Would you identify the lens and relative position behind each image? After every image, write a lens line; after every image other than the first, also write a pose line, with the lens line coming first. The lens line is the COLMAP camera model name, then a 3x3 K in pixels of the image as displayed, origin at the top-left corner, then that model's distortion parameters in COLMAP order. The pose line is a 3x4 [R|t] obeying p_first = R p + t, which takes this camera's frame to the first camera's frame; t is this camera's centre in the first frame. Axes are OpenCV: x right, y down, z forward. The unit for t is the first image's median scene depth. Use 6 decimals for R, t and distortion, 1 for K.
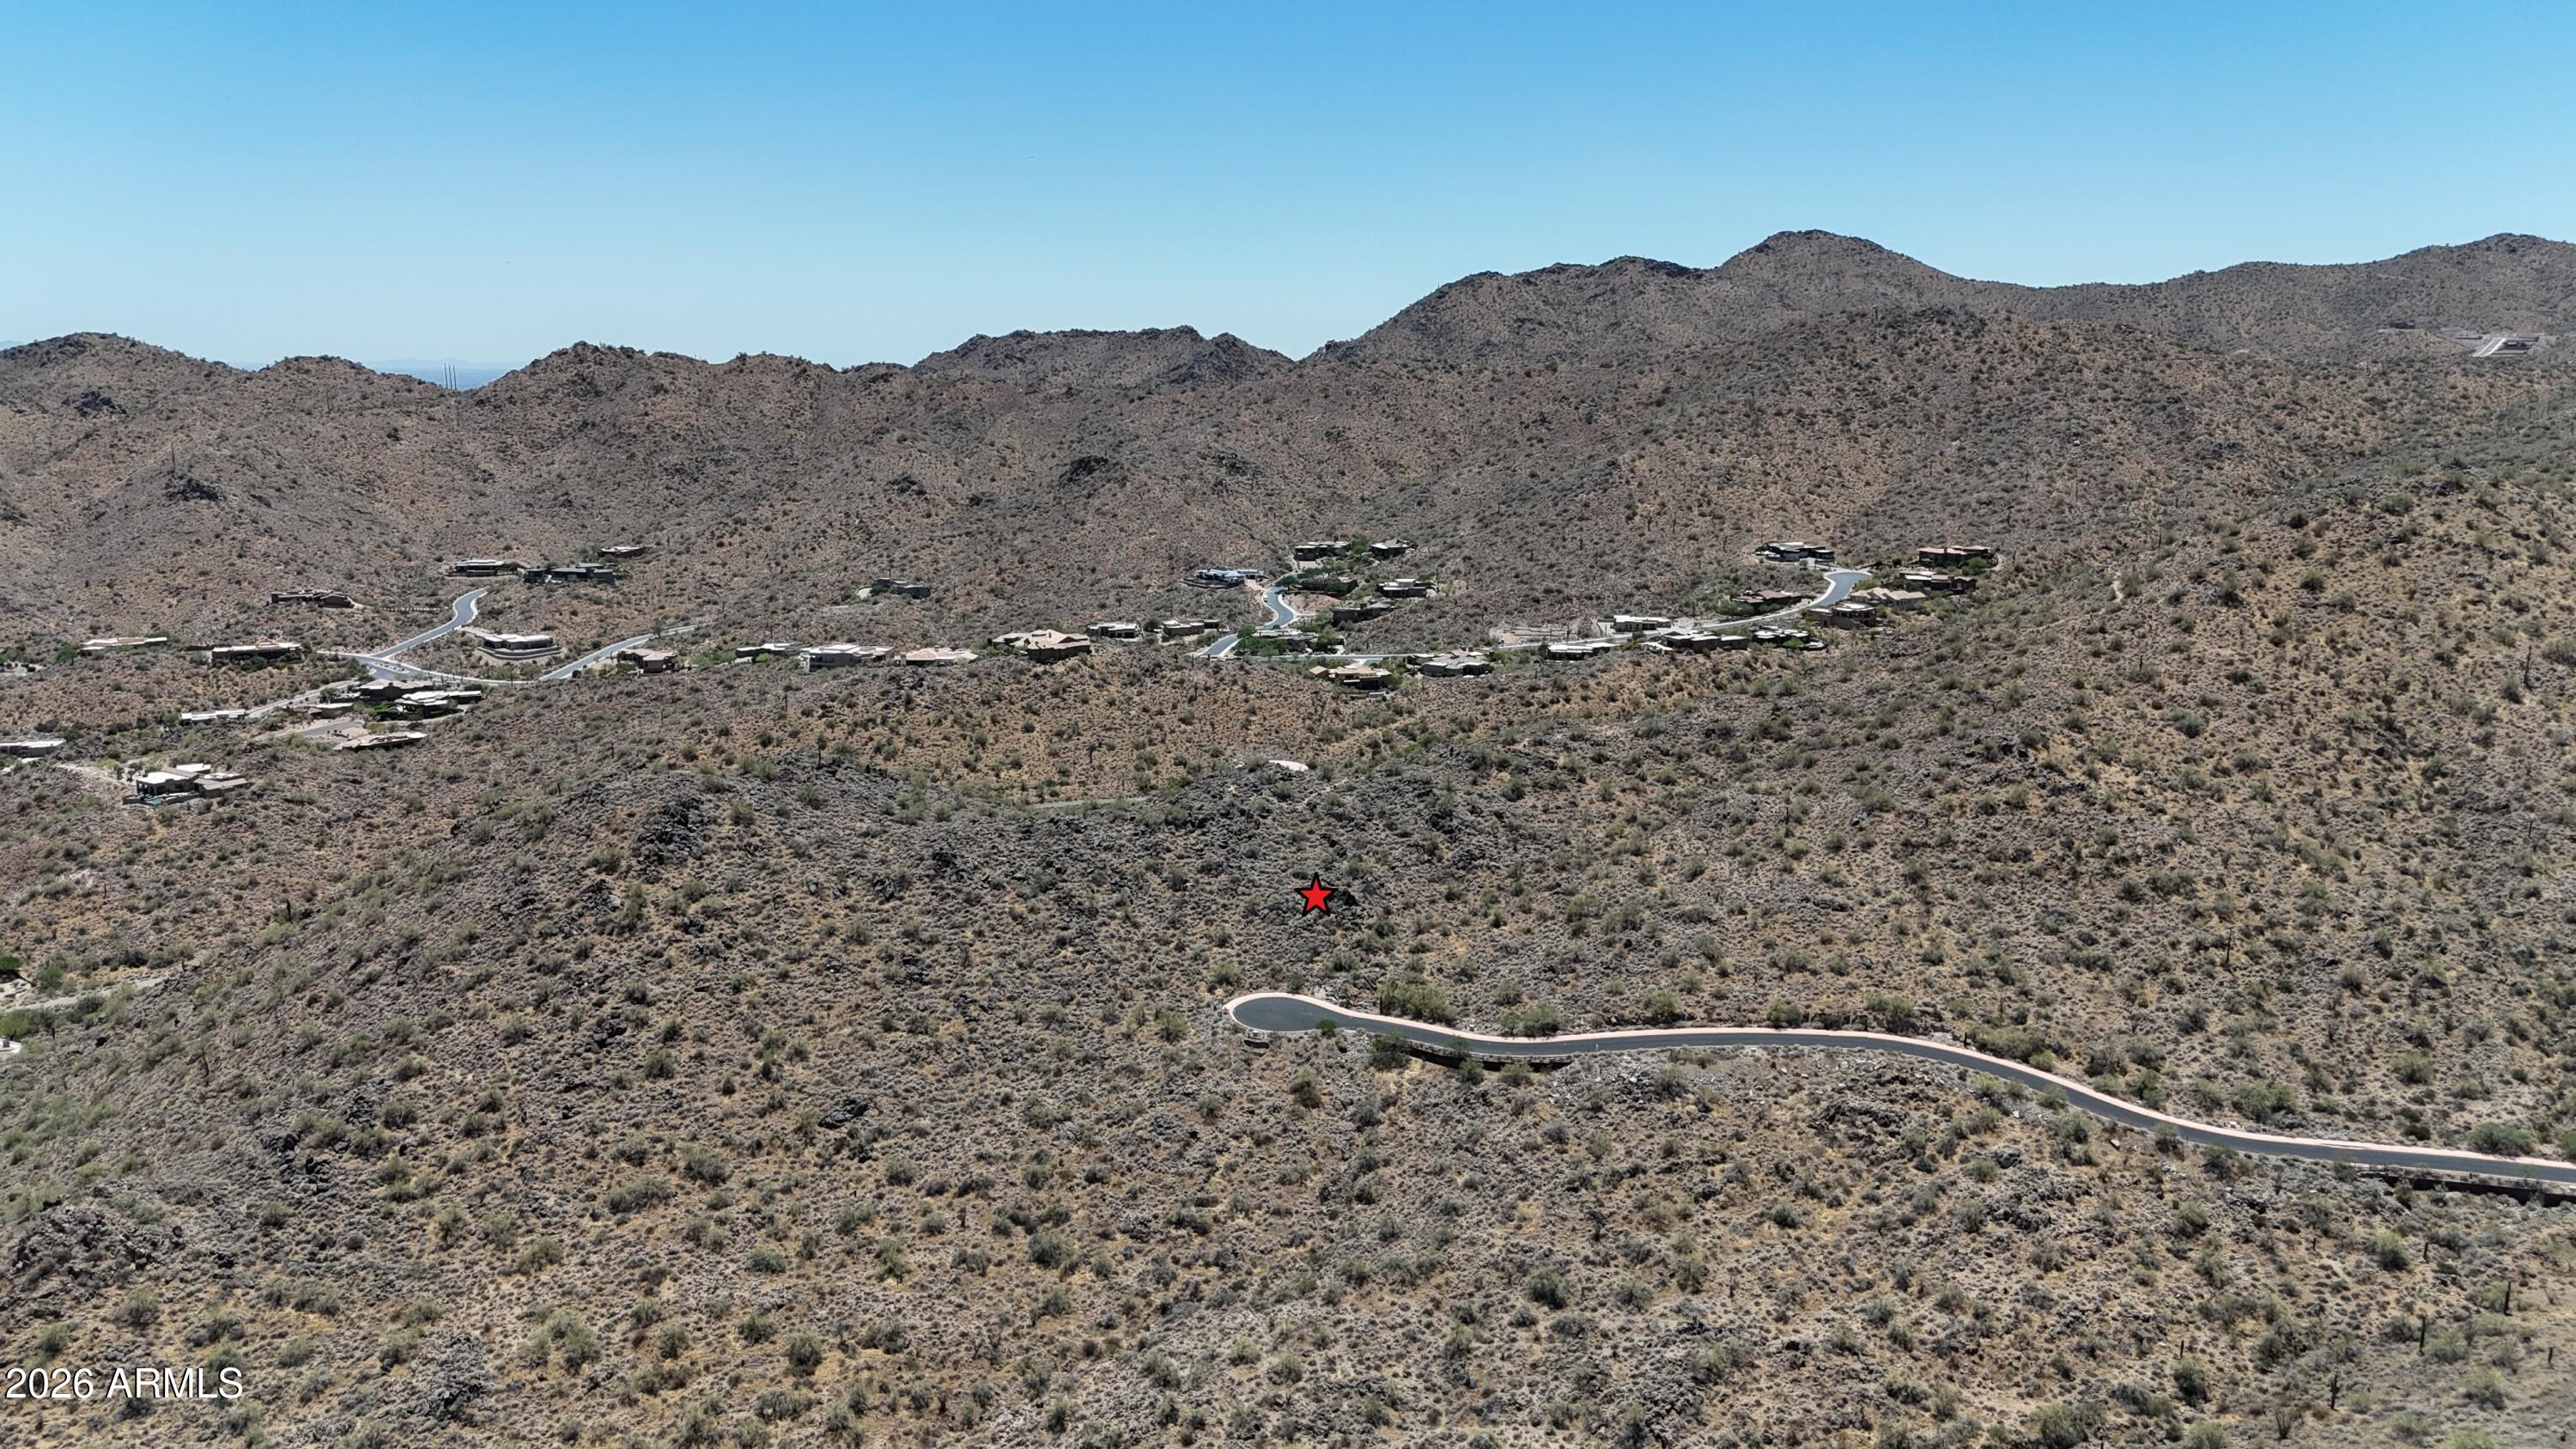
lens RADIAL K [[1907.4, 0, 1298.7], [0, 1907.4, 728.7], [0, 0, 1]] dist [0.064922, -0.057832]
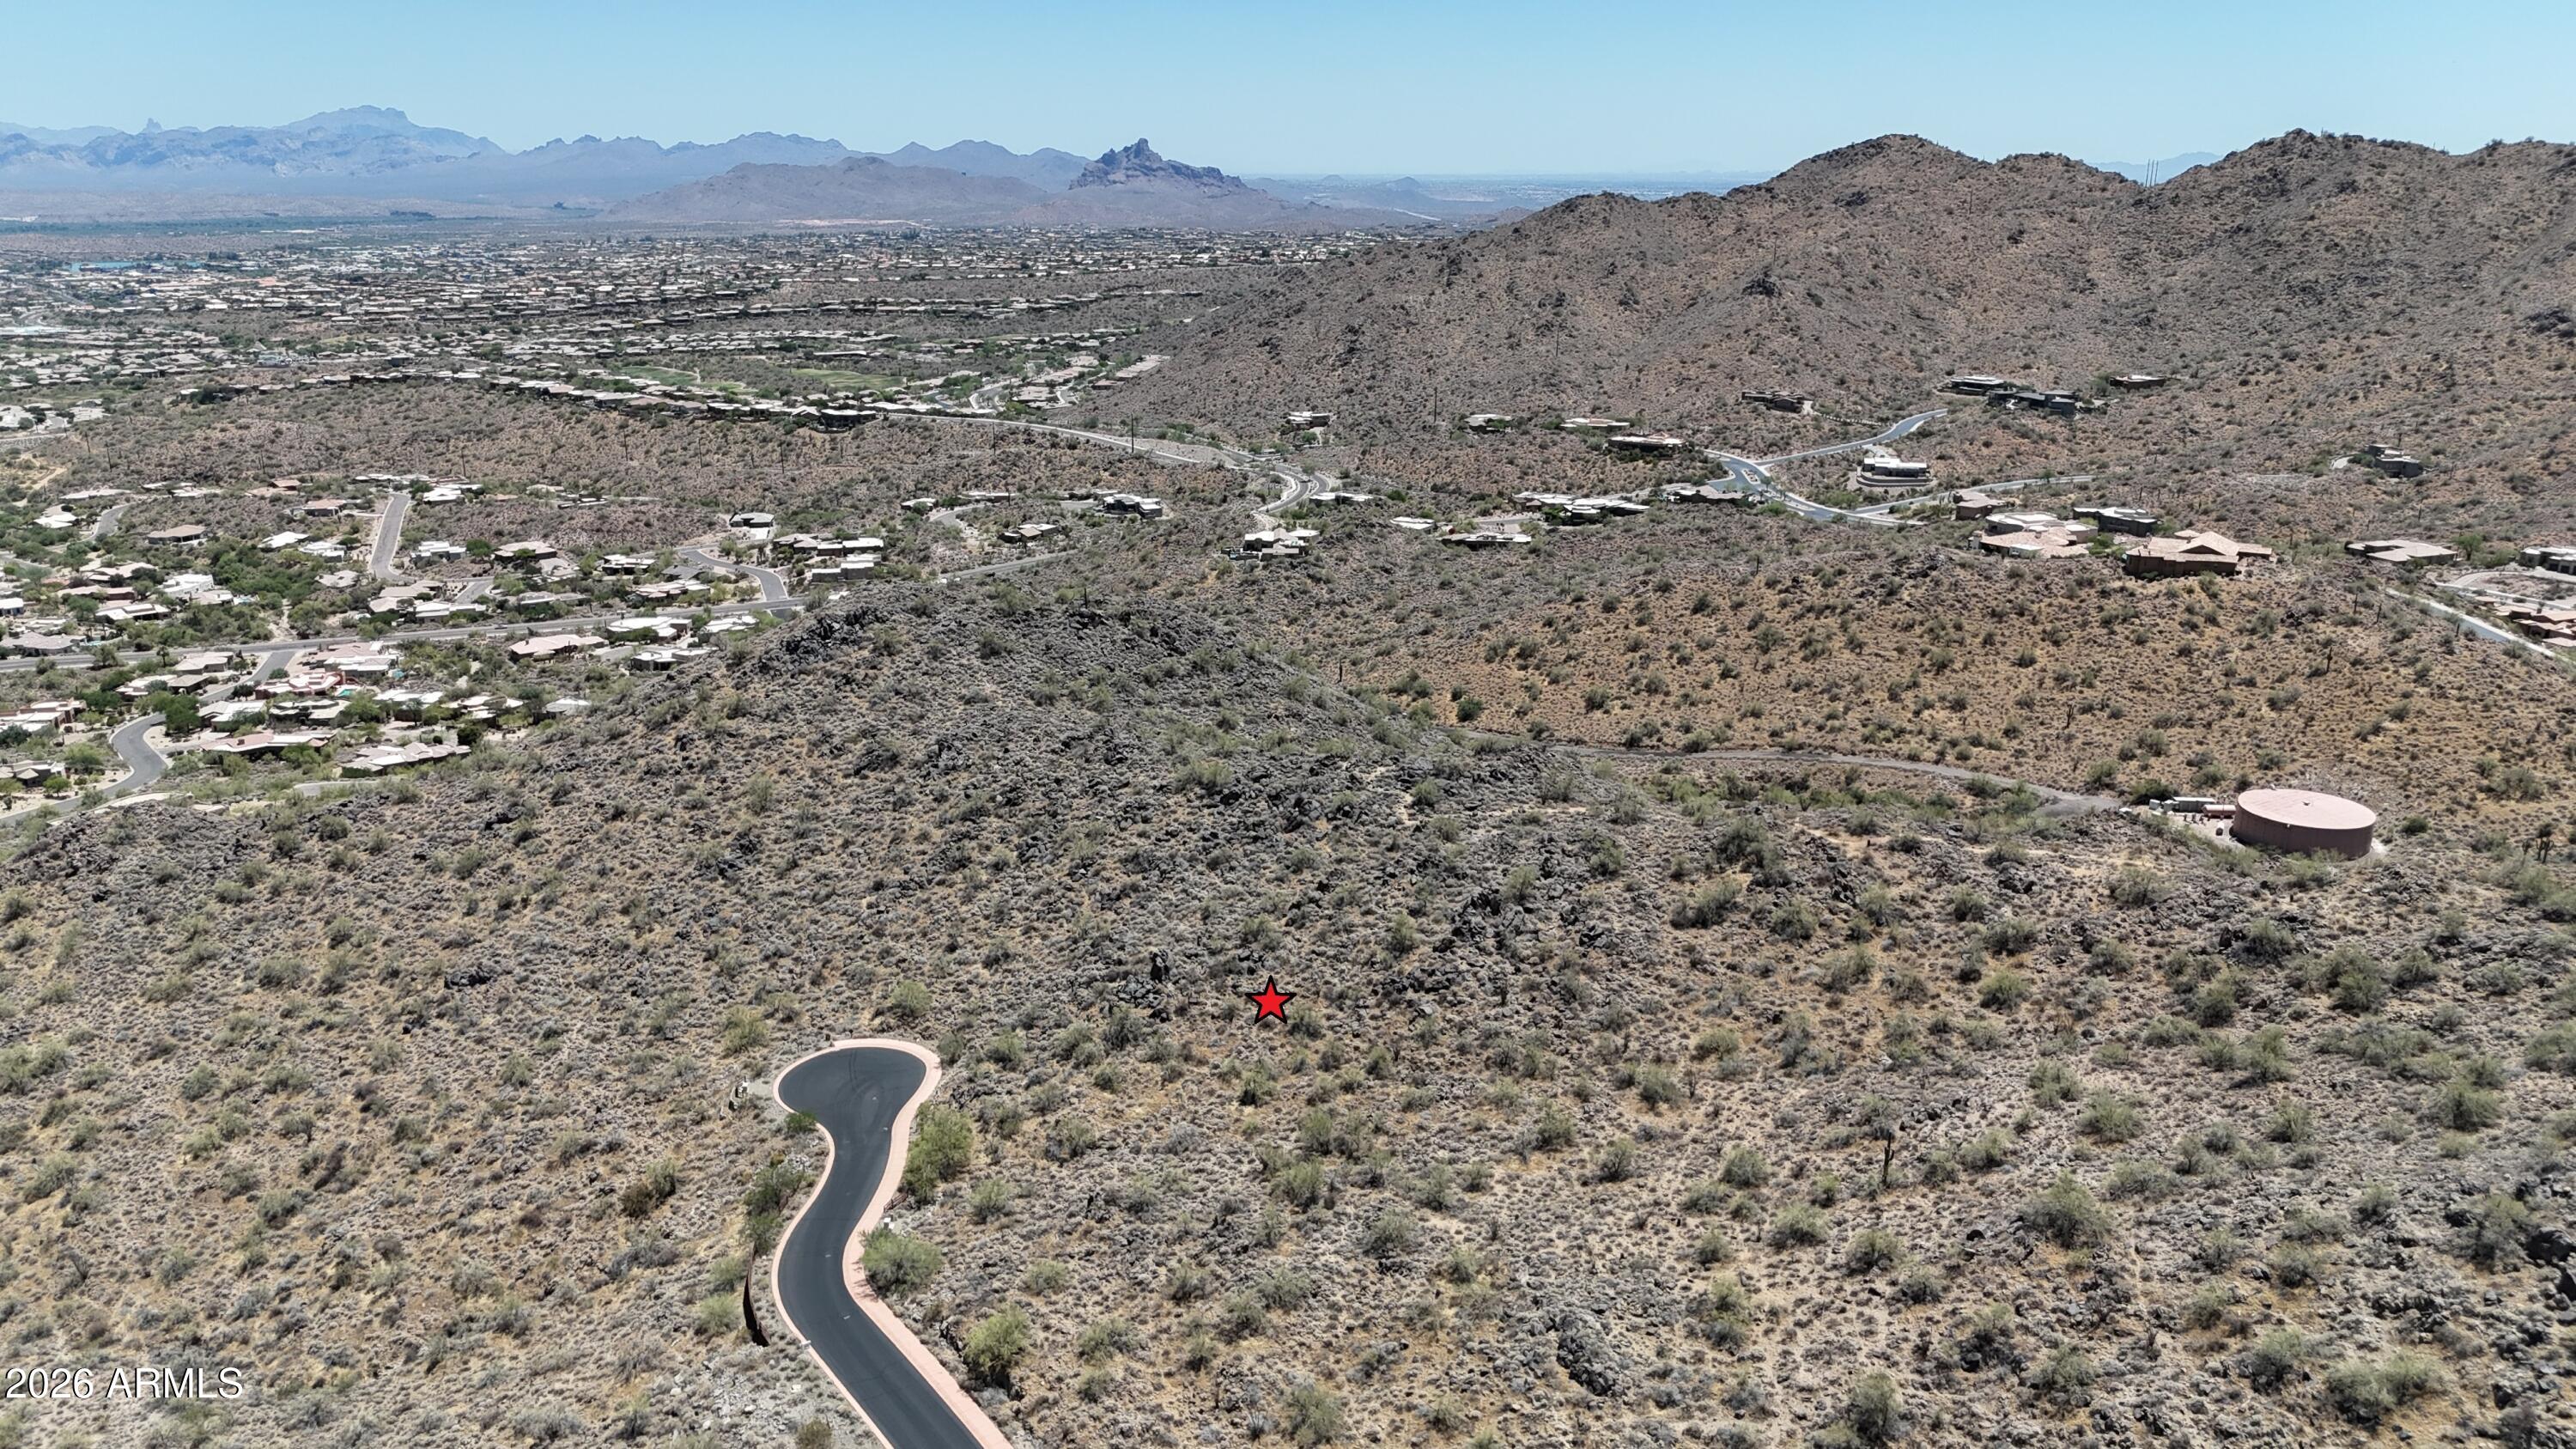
lens RADIAL K [[1907.4, 0, 1287.2], [0, 1907.4, 719.1], [0, 0, 1]] dist [0.064922, -0.057832]
pose [[0.528004, 0.234929, -0.816100, 0.183602], [-0.162326, 0.971176, 0.174548, -0.036186], [0.833584, 0.040312, 0.550920, 0.233091]]
